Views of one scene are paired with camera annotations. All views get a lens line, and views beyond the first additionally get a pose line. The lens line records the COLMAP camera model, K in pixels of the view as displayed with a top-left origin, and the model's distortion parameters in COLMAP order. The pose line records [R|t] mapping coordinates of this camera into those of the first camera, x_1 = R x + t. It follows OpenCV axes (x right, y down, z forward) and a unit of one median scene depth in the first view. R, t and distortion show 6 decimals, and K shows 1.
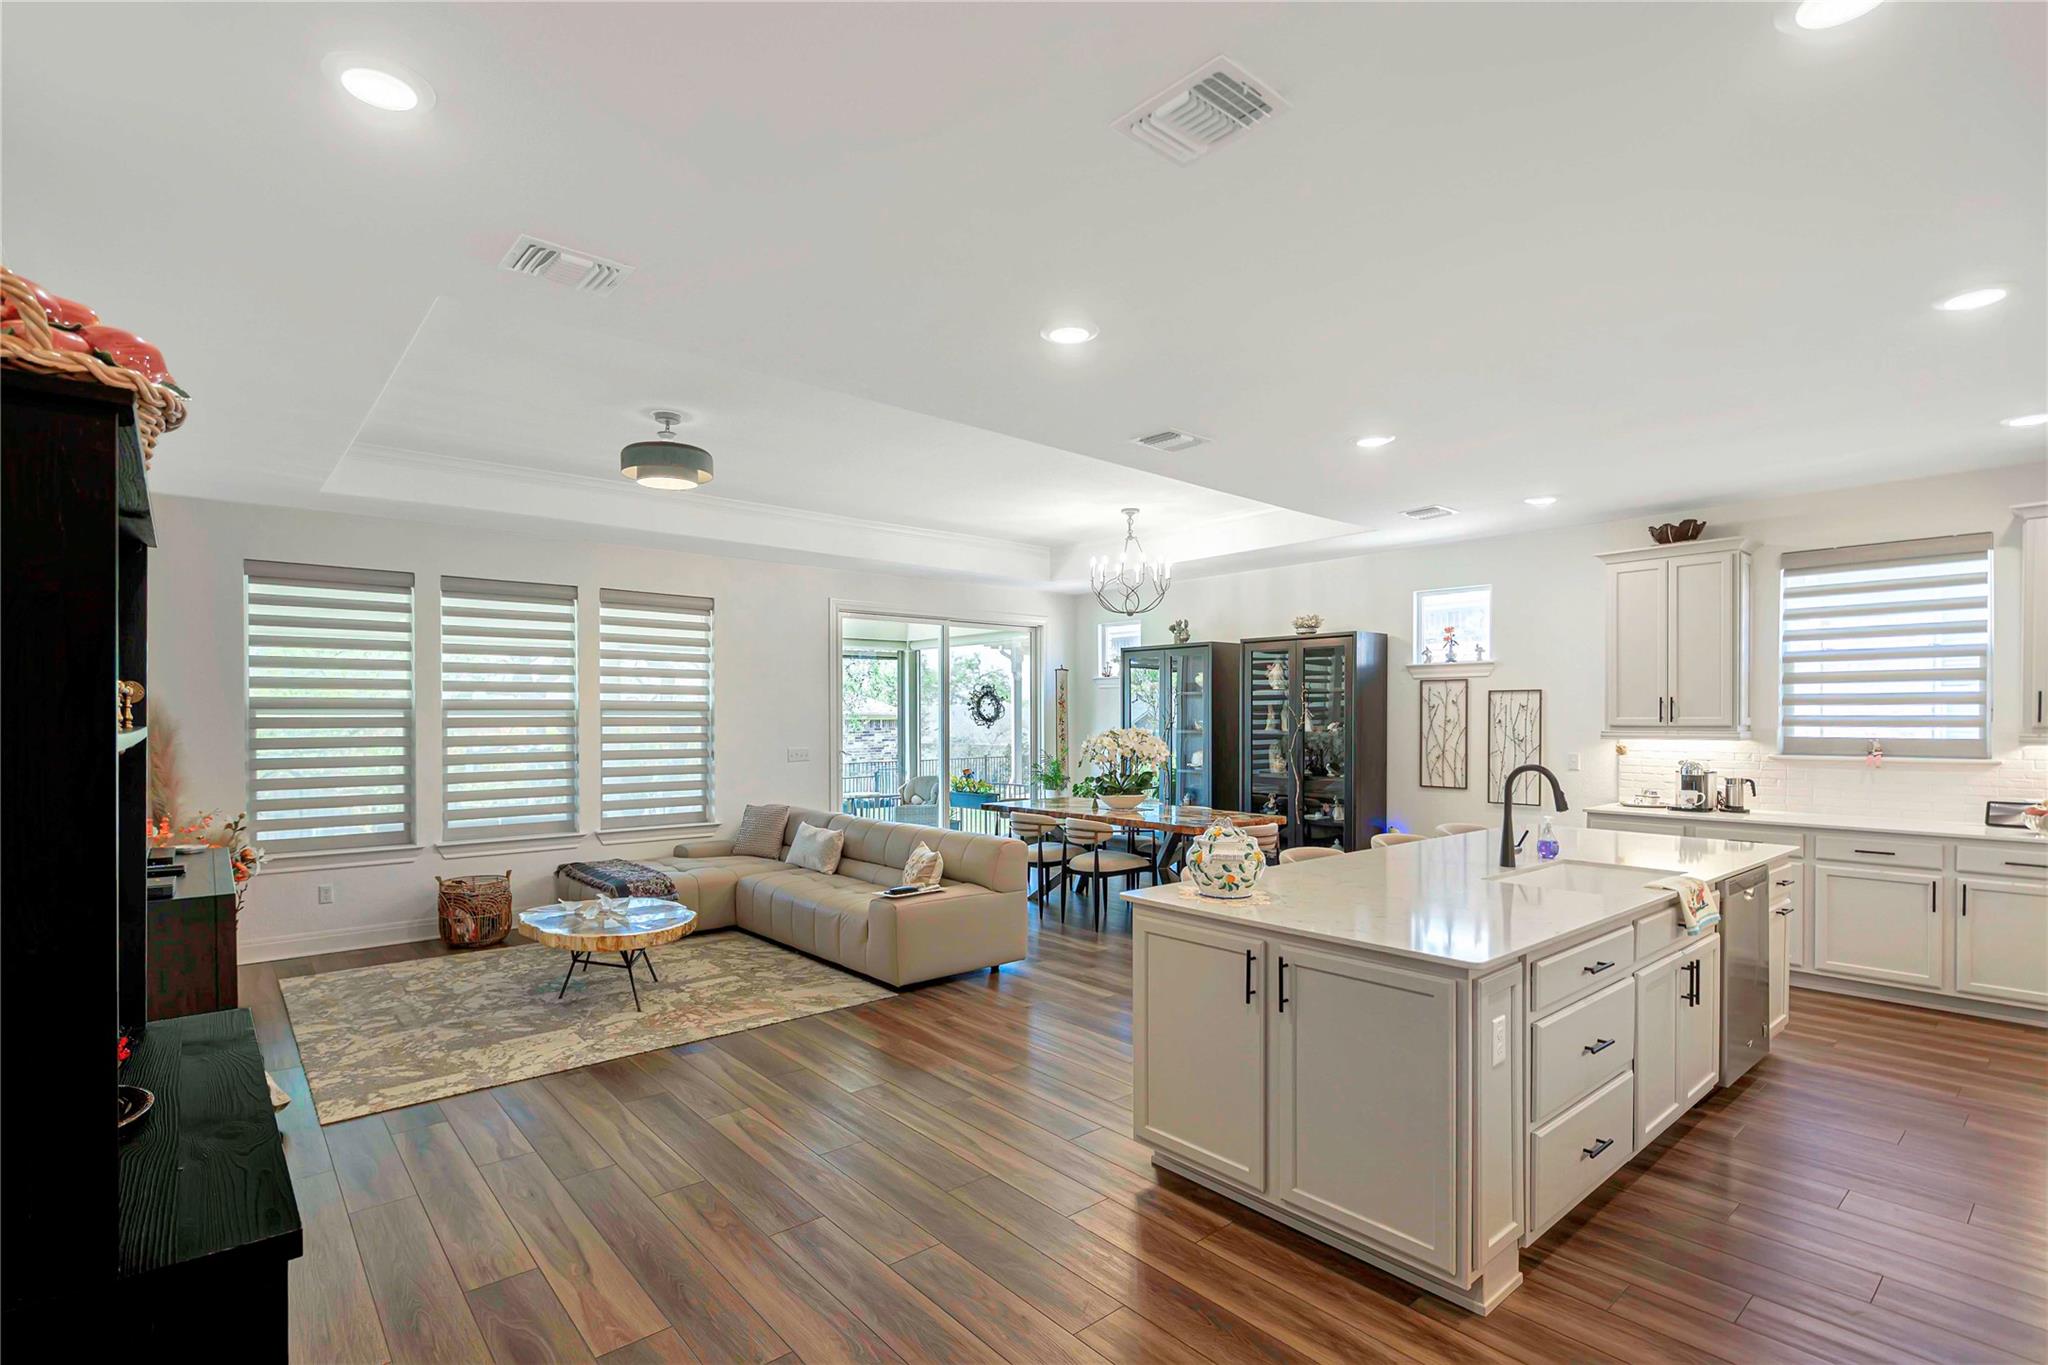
lens RADIAL K [[974.4, 0, 983.2], [0, 974.4, 725.3], [0, 0, 1]] dist [0.002117, -0.000490]
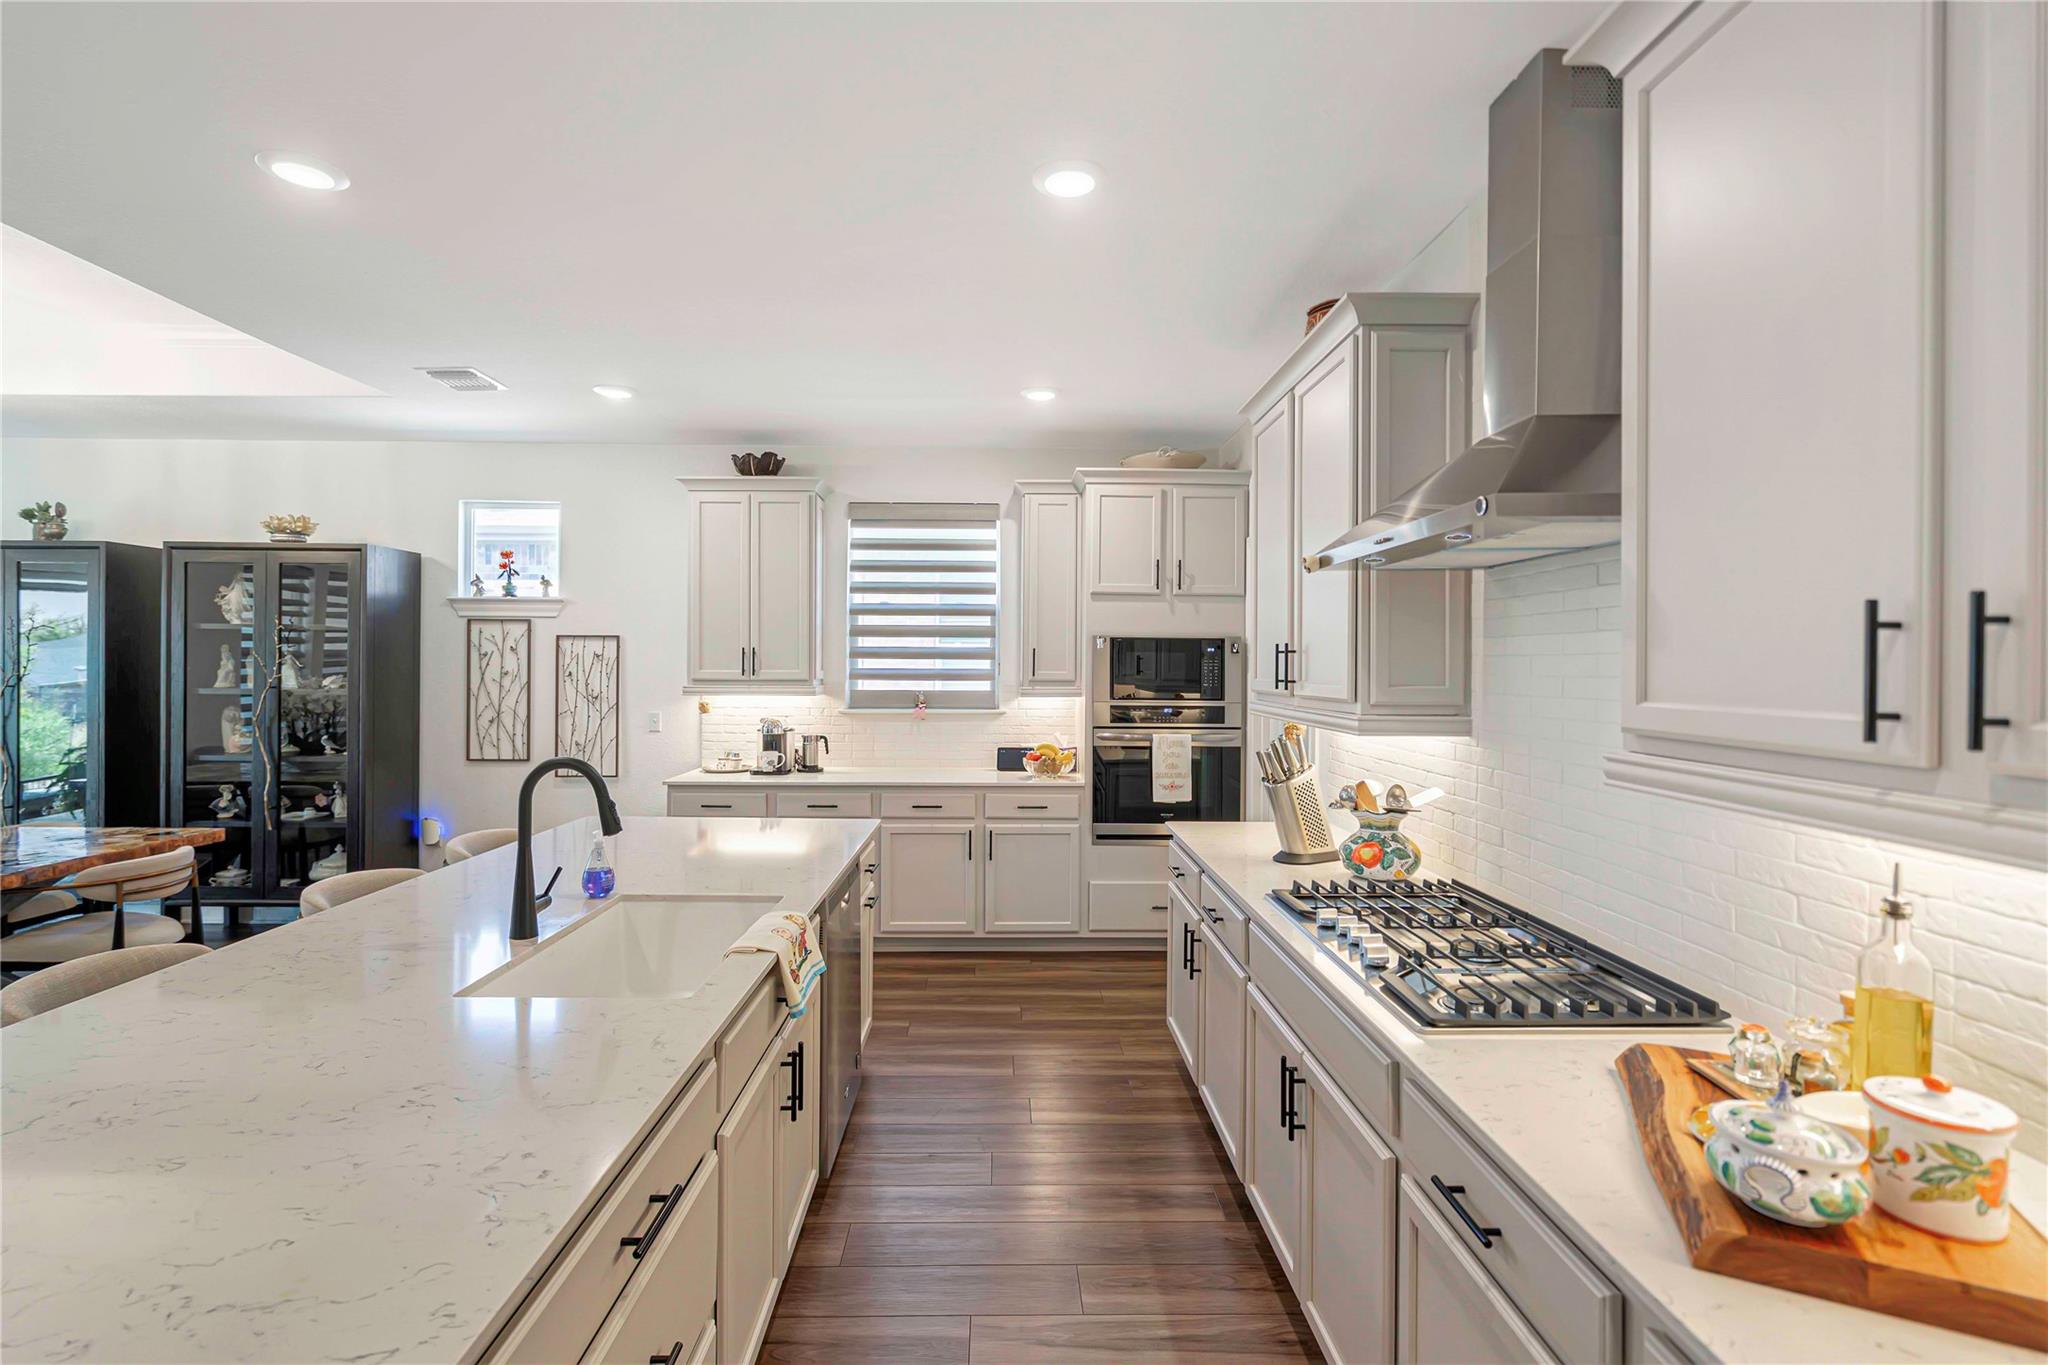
lens RADIAL K [[939.6, 0, 1024.3], [0, 939.6, 666.6], [0, 0, 1]] dist [-0.000876, 0.000852]
pose [[0.617756, 0.003490, 0.786362, 0.176604], [0.000331, 0.999989, -0.004698, -0.007147], [-0.786370, 0.003162, 0.617748, 0.265052]]
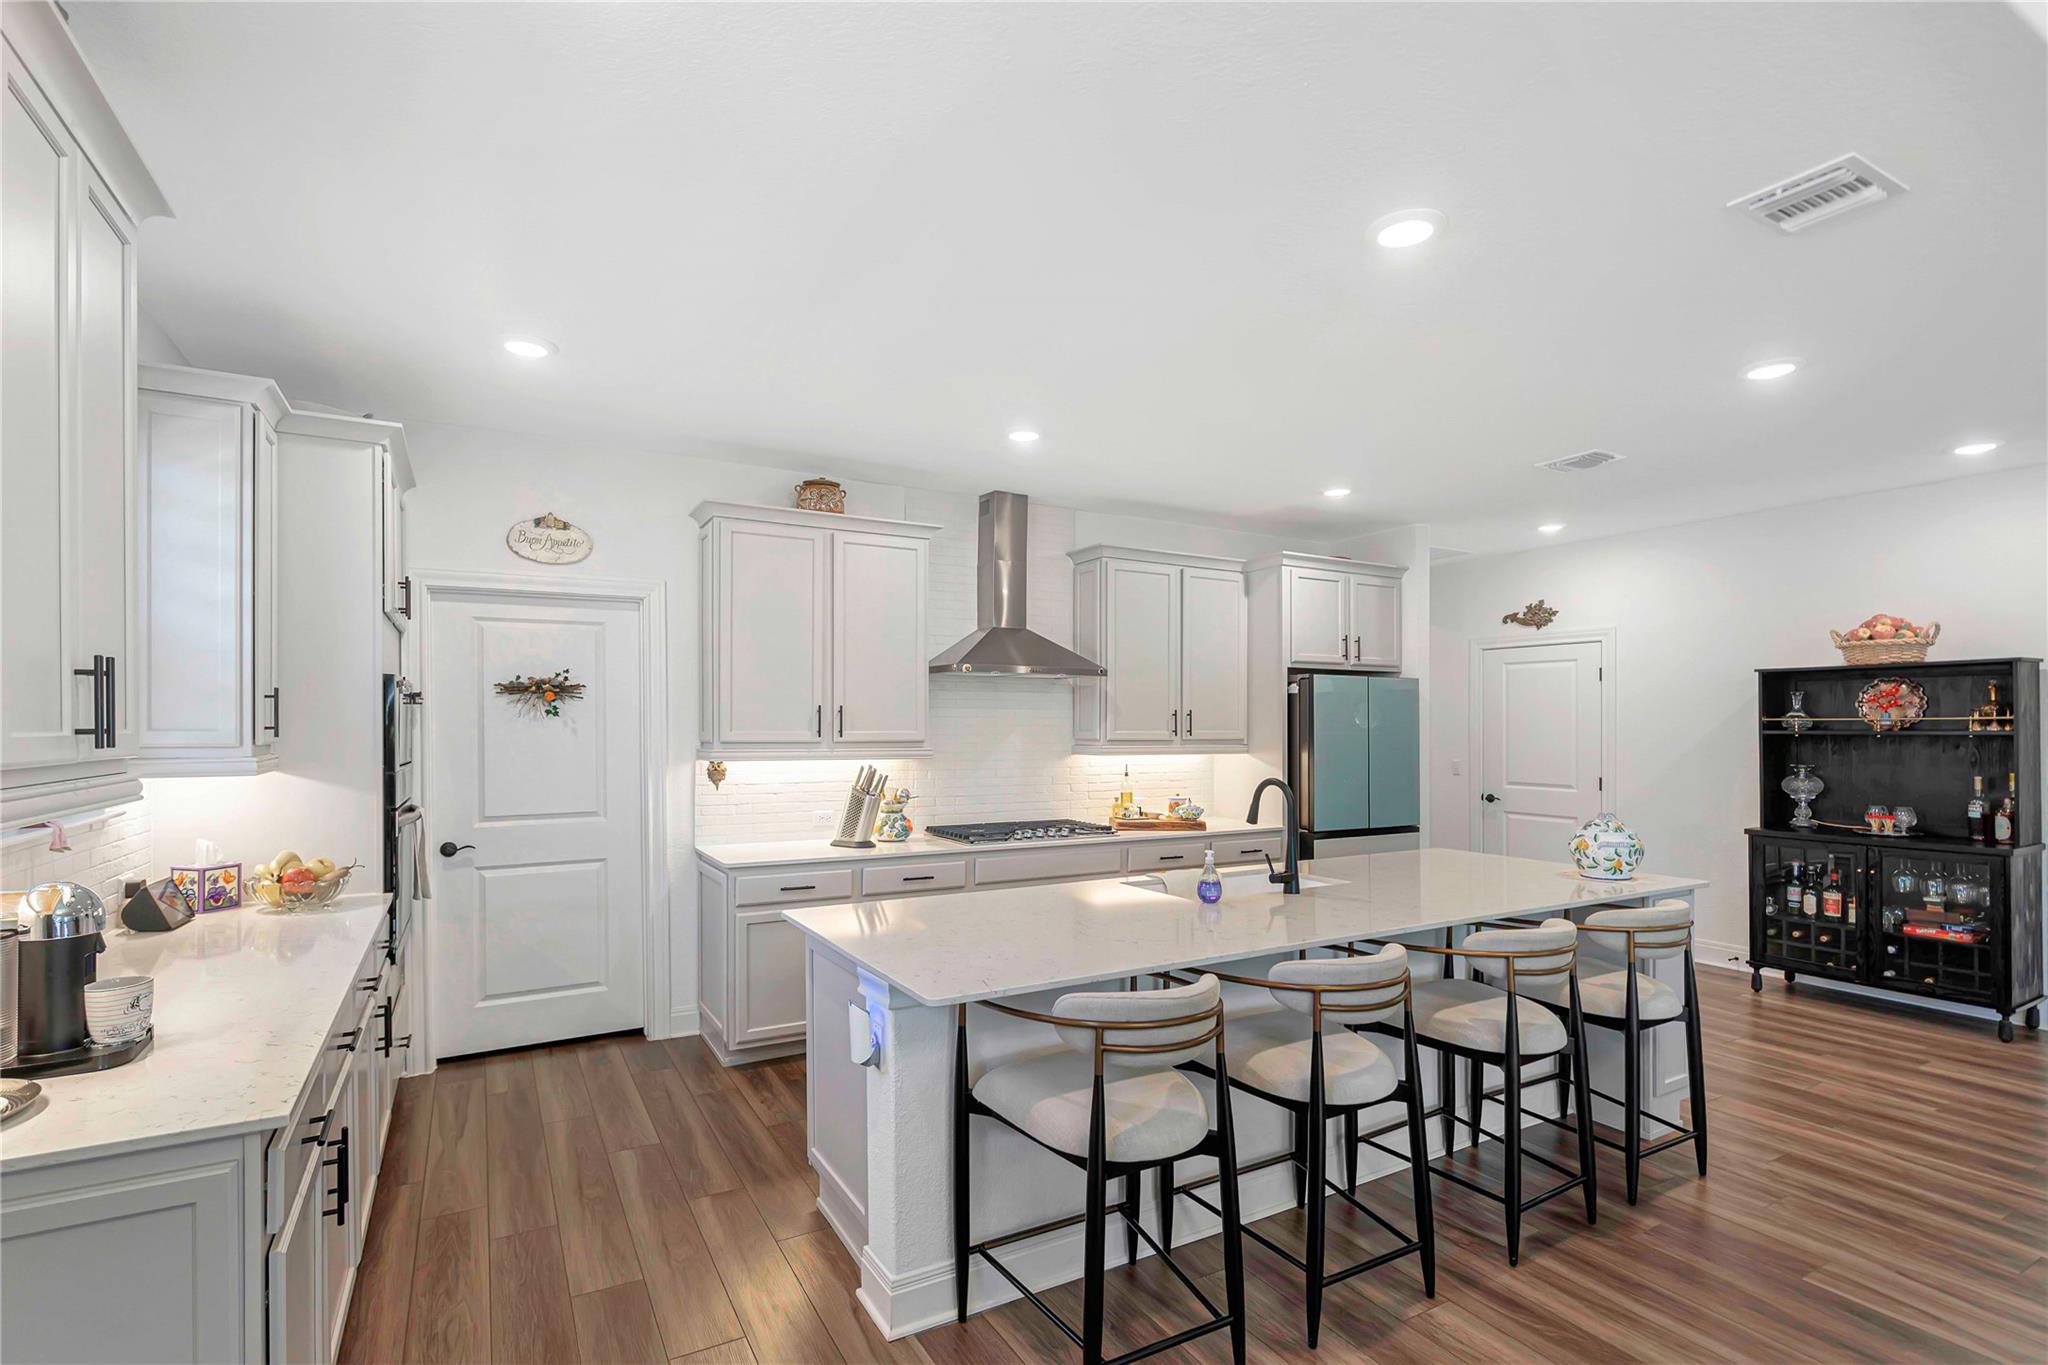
lens RADIAL K [[956.3, 0, 1009.7], [0, 956.3, 725.8], [0, 0, 1]] dist [-0.001076, 0.000255]
pose [[-0.985276, -0.002642, 0.170949, 0.378522], [-0.000770, 0.999939, 0.011019, -0.014457], [-0.170968, 0.010726, -0.985218, 1.183749]]
